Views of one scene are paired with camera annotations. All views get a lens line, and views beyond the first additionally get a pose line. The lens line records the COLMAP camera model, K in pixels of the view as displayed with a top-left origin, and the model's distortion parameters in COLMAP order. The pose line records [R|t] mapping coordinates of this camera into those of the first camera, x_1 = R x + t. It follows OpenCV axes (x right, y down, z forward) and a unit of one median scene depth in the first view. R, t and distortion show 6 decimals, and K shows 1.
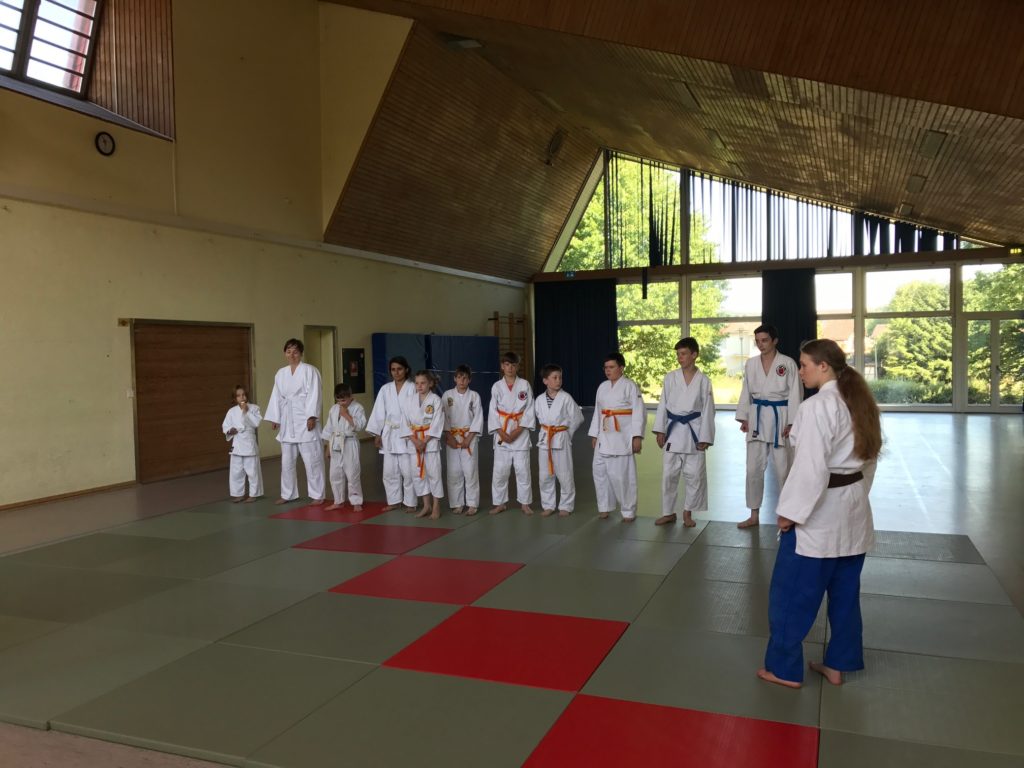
lens RADIAL K [[846.1, 0, 511.0], [0, 846.1, 378.6], [0, 0, 1]] dist [0.033874, -0.019310]
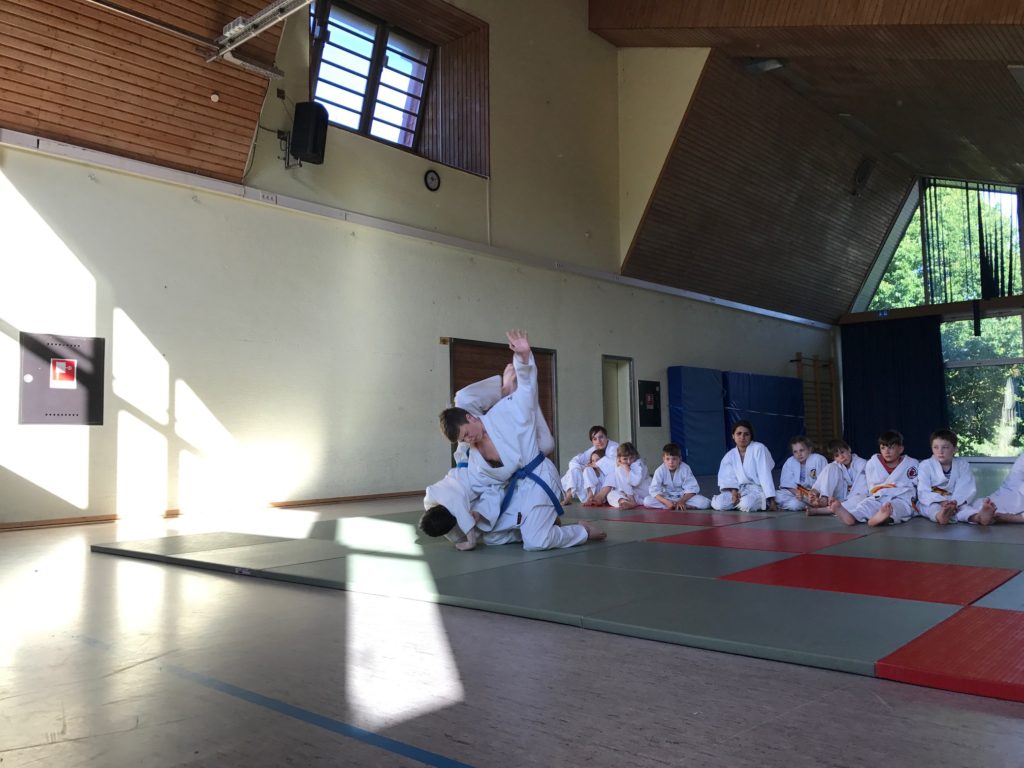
lens RADIAL K [[846.1, 0, 511.0], [0, 846.1, 378.6], [0, 0, 1]] dist [0.033874, -0.019310]
pose [[0.944582, -0.020330, -0.327645, -0.012538], [-0.011340, 0.995464, -0.094460, 0.048561], [0.328079, 0.092941, 0.940067, 0.011494]]
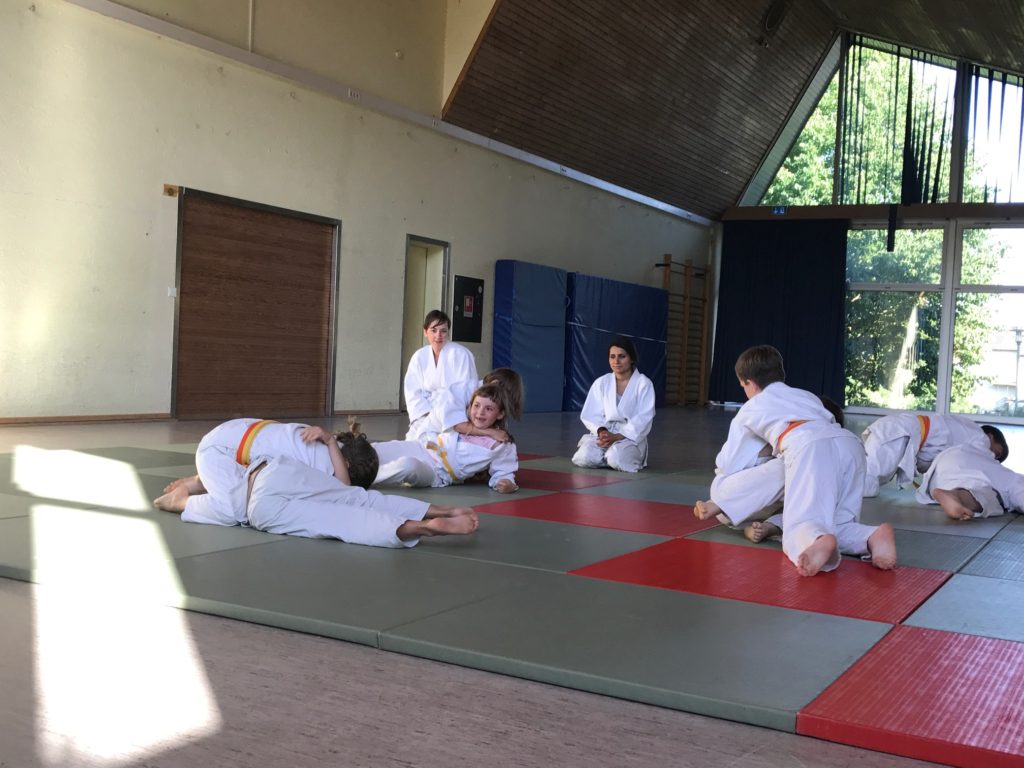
lens RADIAL K [[1177.1, 0, 512.0], [0, 1177.1, 384.0], [0, 0, 1]] dist [0.126400, -0.366756]
pose [[0.989872, 0.073516, -0.121446, -0.021628], [-0.074481, 0.997217, -0.003422, 0.045843], [0.120857, 0.012433, 0.992592, 0.025283]]
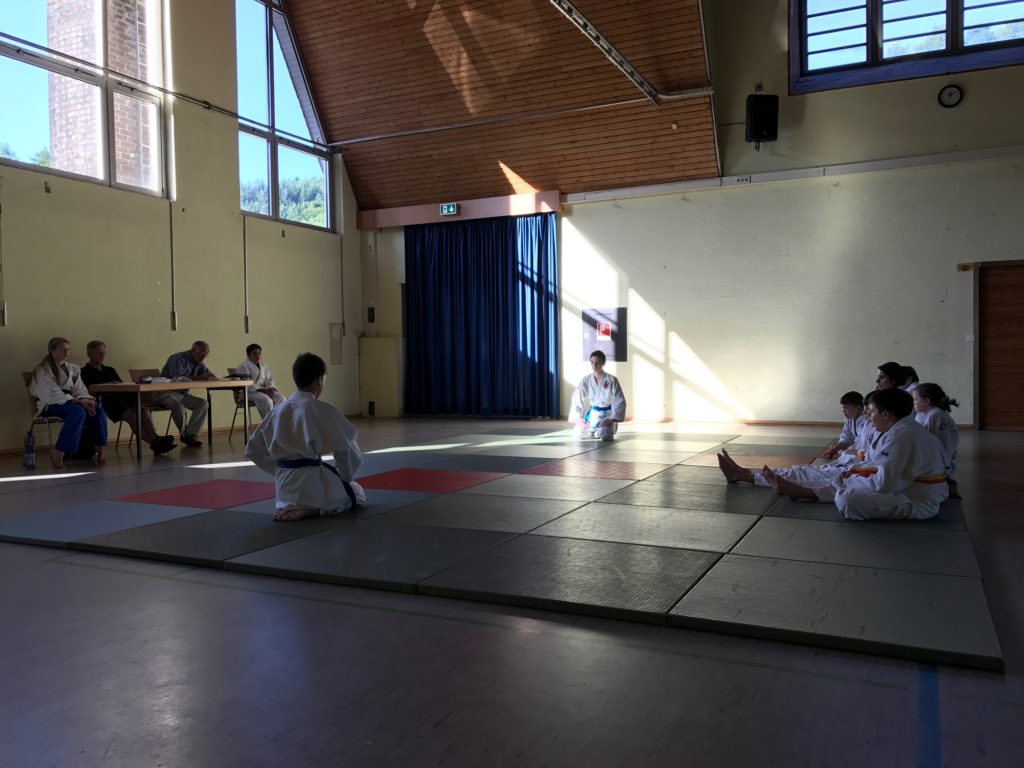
lens RADIAL K [[846.1, 0, 511.0], [0, 846.1, 378.6], [0, 0, 1]] dist [0.033874, -0.019310]
pose [[-0.062697, 0.034114, -0.997449, 0.346329], [-0.016108, 0.999251, 0.035188, 0.022825], [0.997903, 0.018273, -0.062100, 0.308840]]
